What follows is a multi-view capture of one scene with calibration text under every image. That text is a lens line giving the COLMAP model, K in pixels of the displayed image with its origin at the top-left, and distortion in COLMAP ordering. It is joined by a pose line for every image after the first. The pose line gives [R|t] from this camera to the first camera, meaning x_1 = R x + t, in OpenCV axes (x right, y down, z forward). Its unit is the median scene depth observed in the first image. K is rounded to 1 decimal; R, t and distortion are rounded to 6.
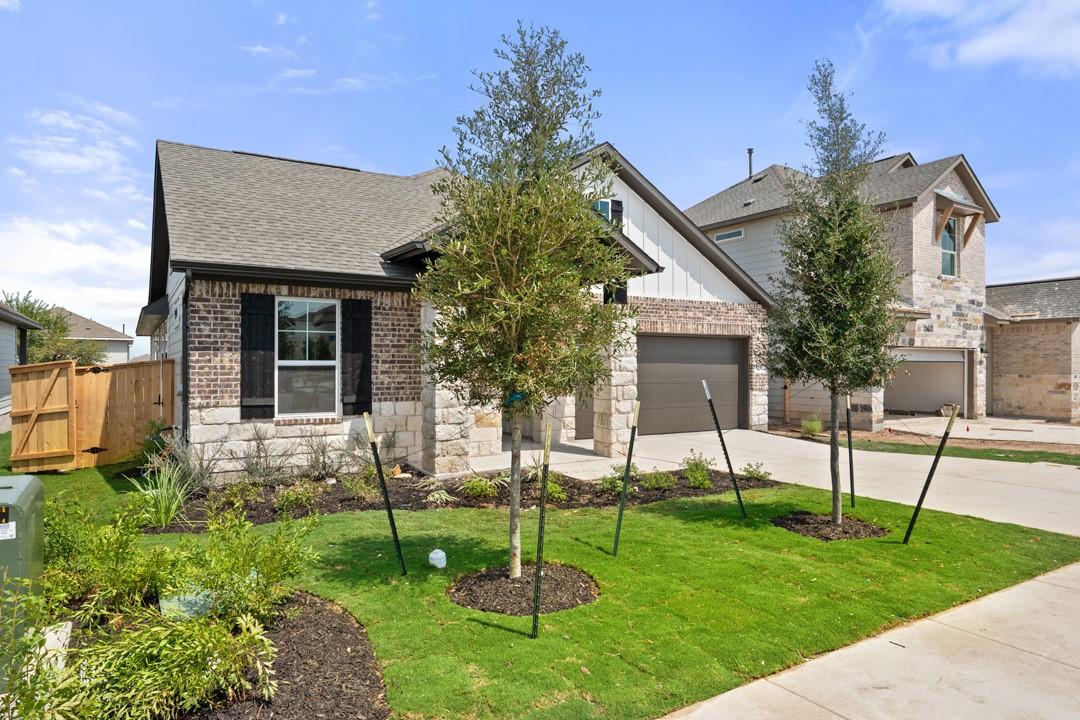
lens RADIAL K [[683.8, 0, 540.1], [0, 683.8, 362.7], [0, 0, 1]] dist [0.033424, 0.001067]
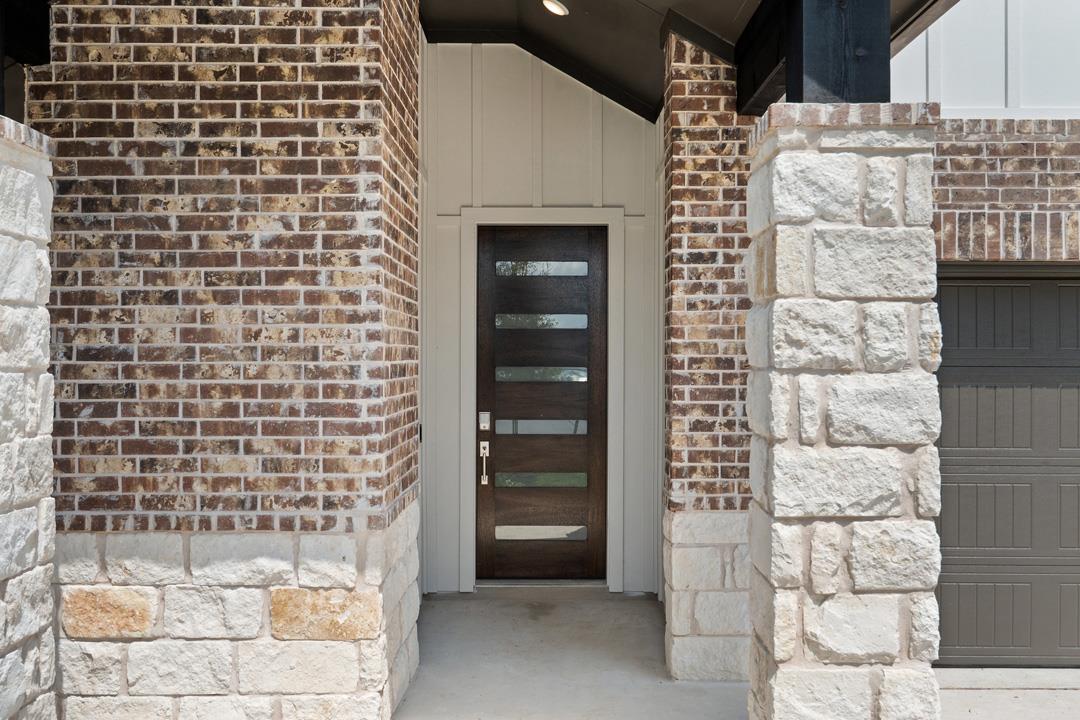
lens RADIAL K [[1050.1, 0, 543.0], [0, 1050.1, 362.7], [0, 0, 1]] dist [0.001876, 0.000000]
pose [[0.843681, -0.000795, -0.536844, 0.206680], [0.003553, 0.999985, 0.004102, -0.012764], [0.536833, -0.005369, 0.843672, 0.693586]]
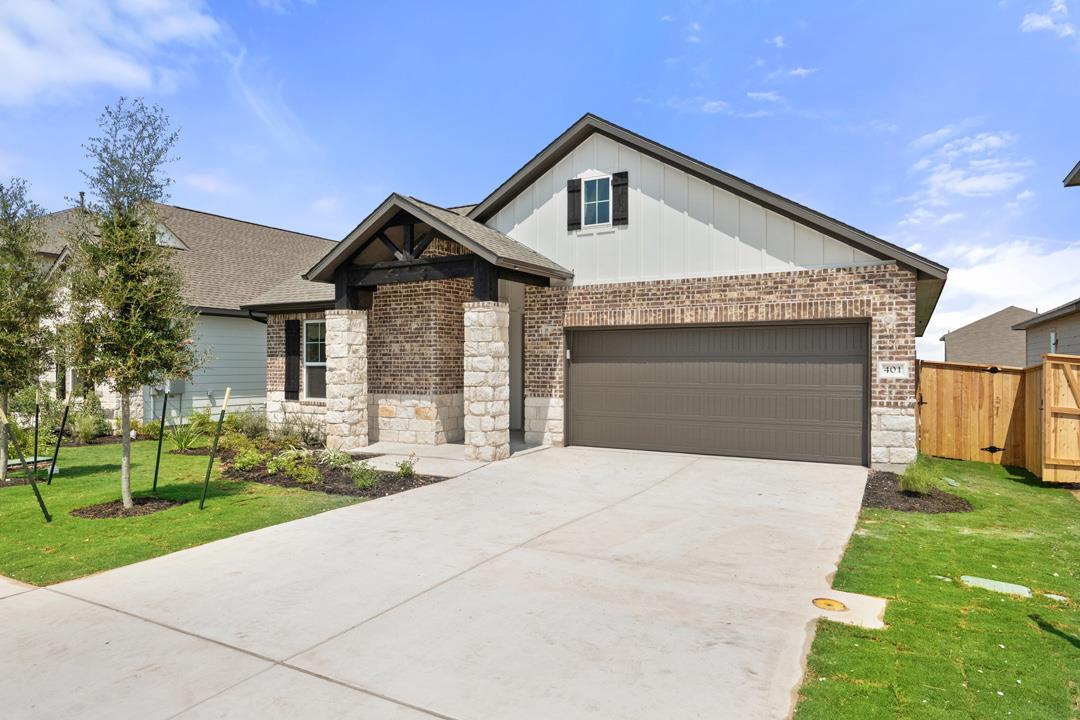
lens RADIAL K [[683.8, 0, 539.2], [0, 683.8, 364.3], [0, 0, 1]] dist [0.033424, 0.001067]
pose [[0.467538, -0.000893, -0.883973, 1.005414], [0.005786, 0.999981, 0.002050, 0.000727], [0.883954, -0.006073, 0.467534, 0.621923]]
